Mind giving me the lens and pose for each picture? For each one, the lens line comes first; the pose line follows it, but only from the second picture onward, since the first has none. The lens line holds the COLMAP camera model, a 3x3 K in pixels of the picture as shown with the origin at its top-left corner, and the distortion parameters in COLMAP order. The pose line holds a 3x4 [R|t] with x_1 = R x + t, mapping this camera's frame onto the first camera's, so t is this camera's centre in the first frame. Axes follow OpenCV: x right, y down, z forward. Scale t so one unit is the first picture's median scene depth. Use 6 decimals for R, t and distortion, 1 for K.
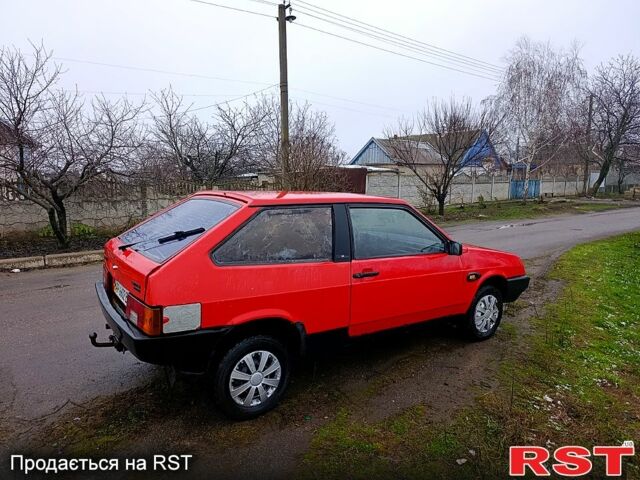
lens RADIAL K [[427.6, 0, 308.1], [0, 427.6, 238.8], [0, 0, 1]] dist [0.035952, -0.041665]
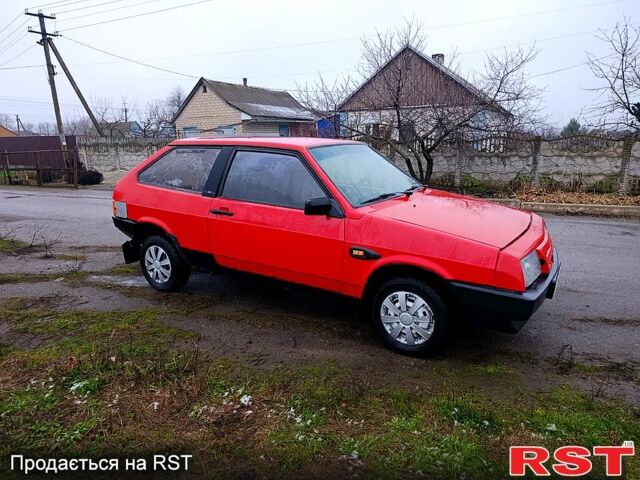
lens RADIAL K [[422.2, 0, 320.0], [0, 422.2, 240.0], [0, 0, 1]] dist [0.038005, -0.048011]
pose [[0.423702, 0.203725, -0.882595, 0.999083], [-0.117219, 0.978518, 0.169594, -0.048921], [0.898185, 0.031599, 0.438480, 0.624838]]
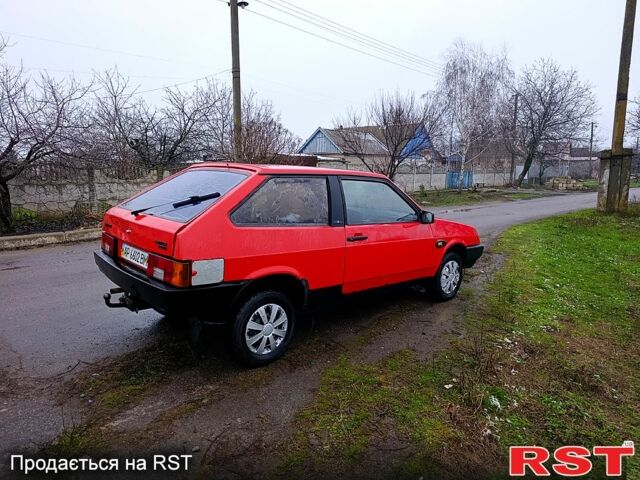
lens RADIAL K [[427.5, 0, 311.3], [0, 427.5, 232.2], [0, 0, 1]] dist [0.062616, -0.096851]
pose [[0.989923, -0.005950, 0.141480, -0.119228], [0.004996, 0.999962, 0.007102, 0.048725], [-0.141517, -0.006324, 0.989916, -0.082664]]
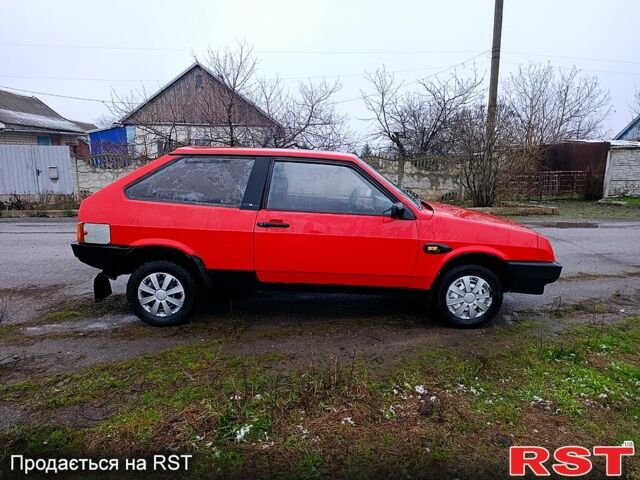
lens RADIAL K [[422.2, 0, 320.0], [0, 422.2, 240.0], [0, 0, 1]] dist [0.038005, -0.048011]
pose [[0.834772, 0.111216, -0.539246, 0.654104], [-0.085697, 0.993696, 0.072281, 0.030230], [0.543886, -0.014127, 0.839040, 0.164886]]
